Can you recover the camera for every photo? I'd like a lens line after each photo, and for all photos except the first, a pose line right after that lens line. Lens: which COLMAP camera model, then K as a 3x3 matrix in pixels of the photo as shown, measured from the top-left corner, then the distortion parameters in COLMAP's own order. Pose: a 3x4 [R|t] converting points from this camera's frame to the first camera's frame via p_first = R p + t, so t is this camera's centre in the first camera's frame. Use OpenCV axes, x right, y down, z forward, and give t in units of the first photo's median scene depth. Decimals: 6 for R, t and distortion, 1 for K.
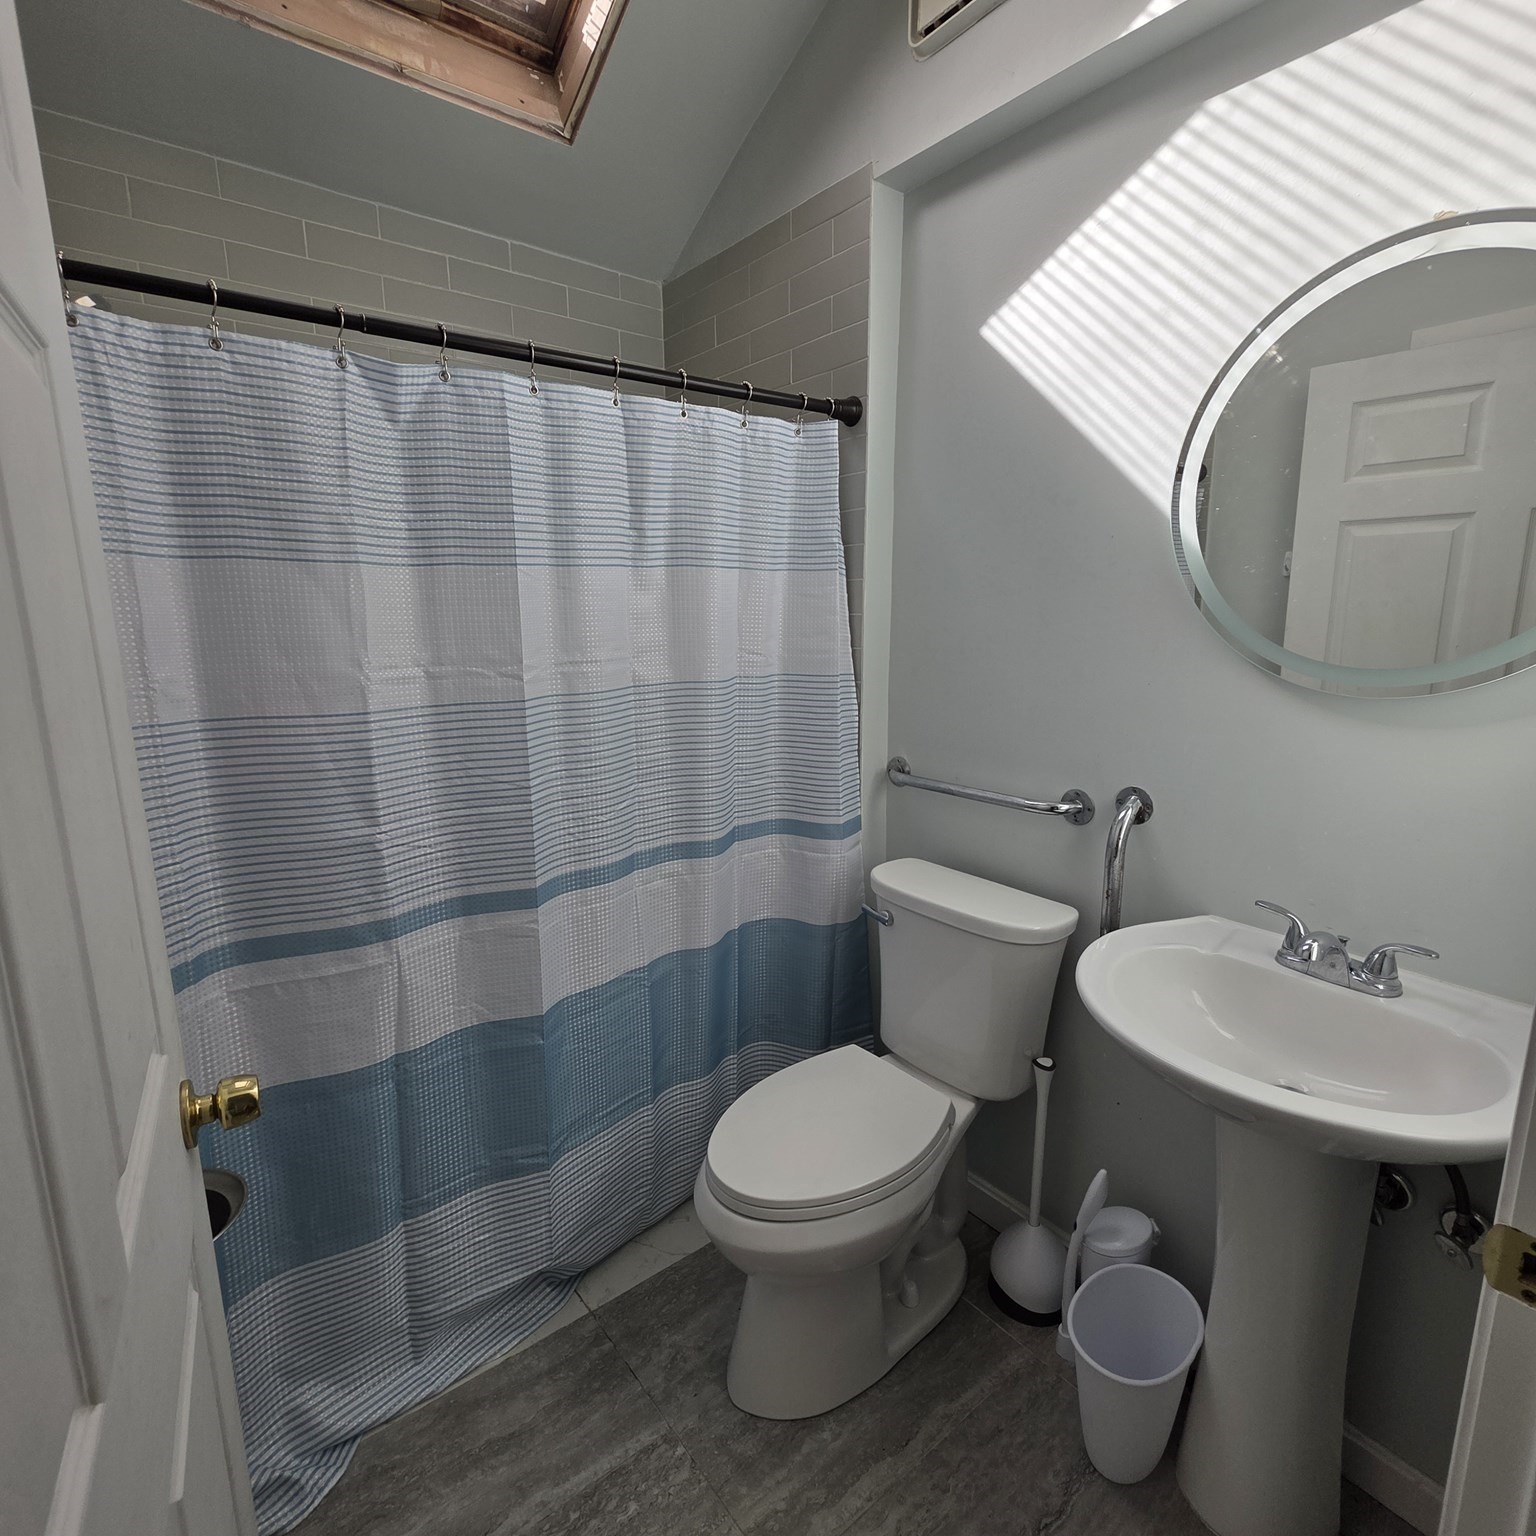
lens RADIAL K [[801.2, 0, 803.3], [0, 801.2, 768.4], [0, 0, 1]] dist [0.032039, -0.026667]
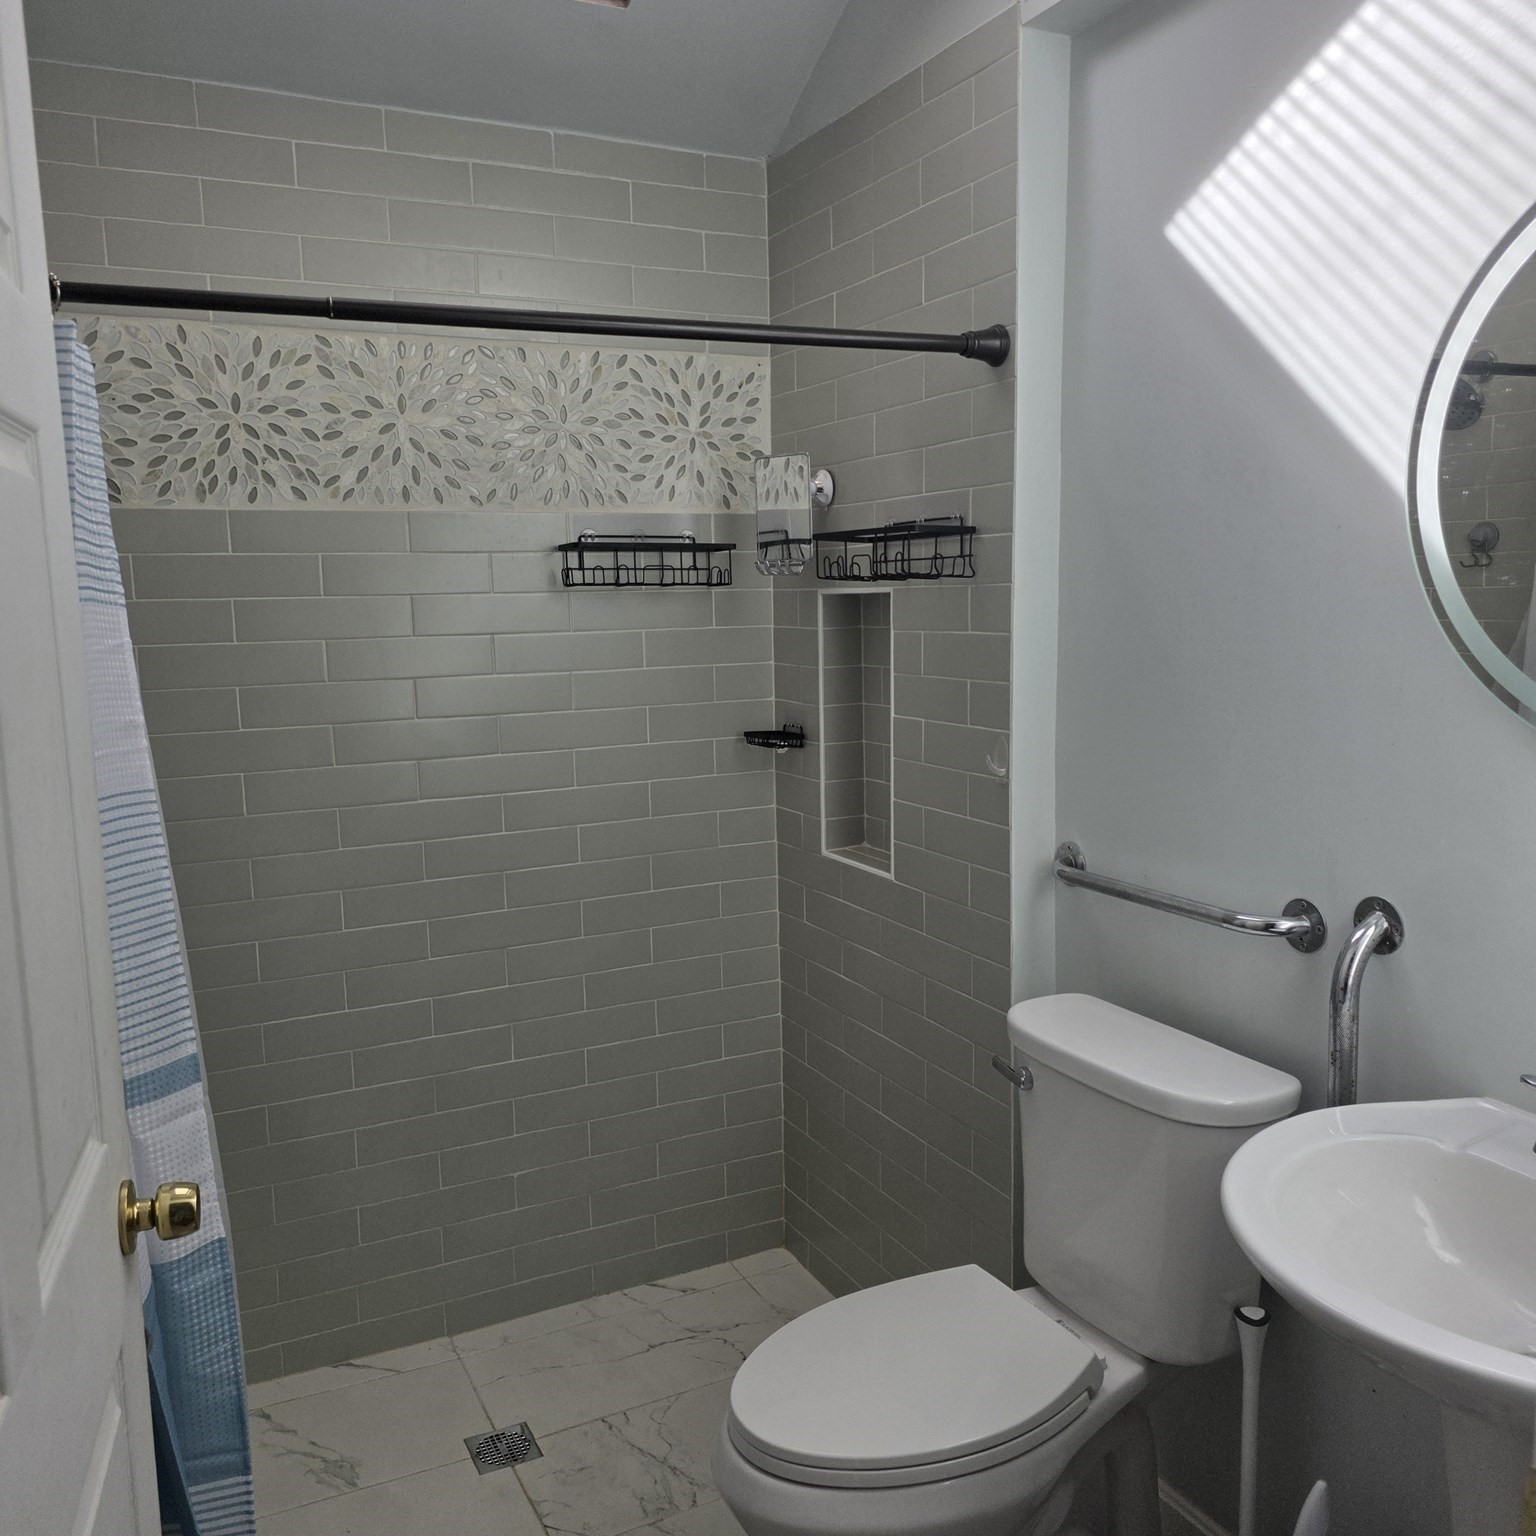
lens RADIAL K [[1361.9, 0, 751.3], [0, 1361.9, 772.4], [0, 0, 1]] dist [0.097876, -0.065537]
pose [[0.970280, 0.006829, -0.241889, 0.177886], [-0.020125, 0.998416, -0.052537, -0.008802], [0.241147, 0.055844, 0.968881, -0.228685]]
